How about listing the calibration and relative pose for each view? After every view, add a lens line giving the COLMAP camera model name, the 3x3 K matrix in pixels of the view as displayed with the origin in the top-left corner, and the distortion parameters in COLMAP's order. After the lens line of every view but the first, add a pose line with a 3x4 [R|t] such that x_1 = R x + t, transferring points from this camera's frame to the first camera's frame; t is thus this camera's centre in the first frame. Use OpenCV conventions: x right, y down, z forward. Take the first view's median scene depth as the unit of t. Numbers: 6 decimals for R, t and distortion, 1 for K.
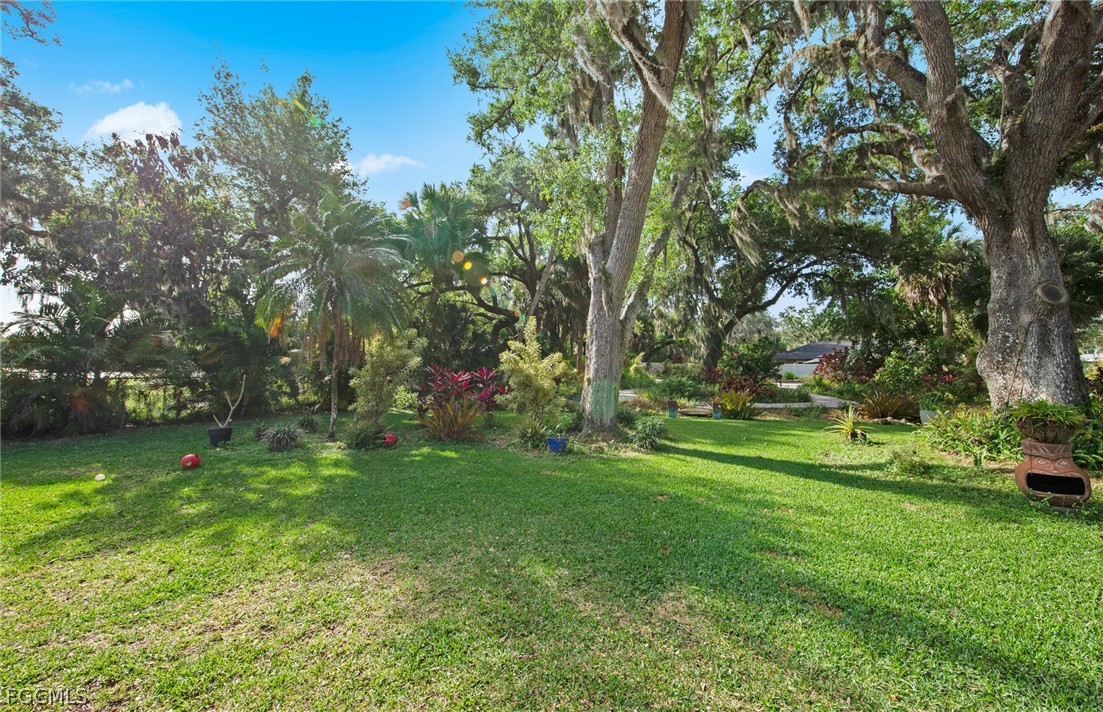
lens RADIAL K [[414.0, 0, 551.8], [0, 414.0, 344.5], [0, 0, 1]] dist [0.002653, -0.003381]
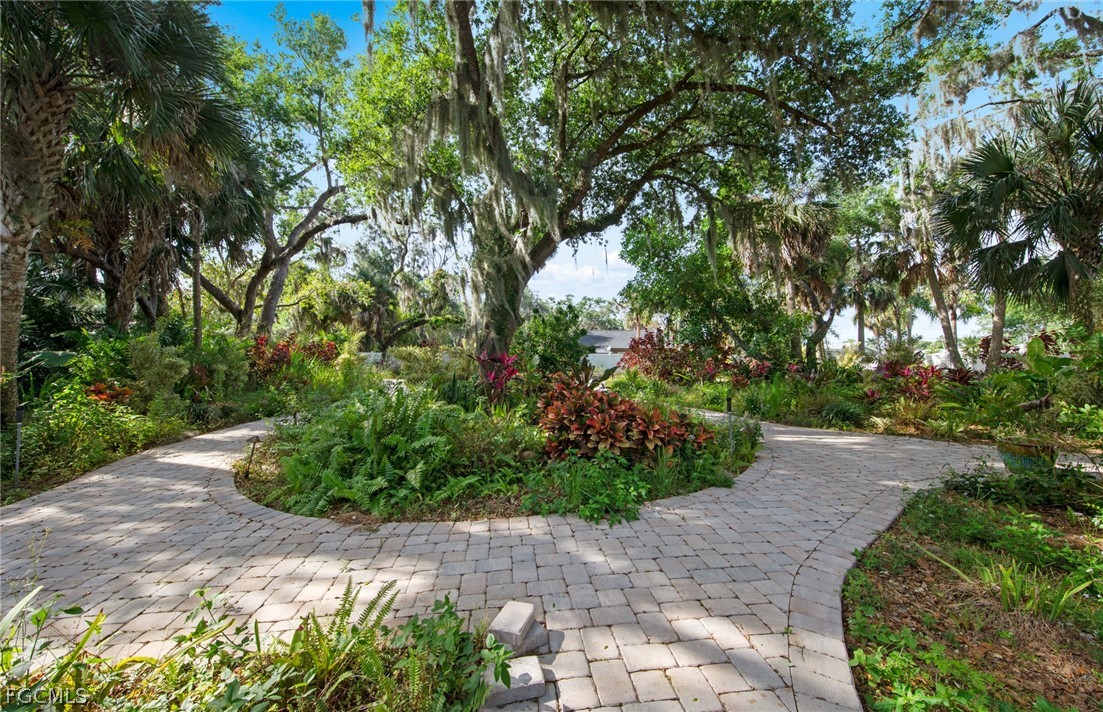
lens RADIAL K [[414.0, 0, 551.8], [0, 414.0, 344.5], [0, 0, 1]] dist [0.002653, -0.003381]
pose [[0.846032, 0.006808, 0.533089, 0.104541], [-0.013422, 0.999874, 0.008531, 0.021606], [-0.532964, -0.014373, 0.846016, 0.305632]]
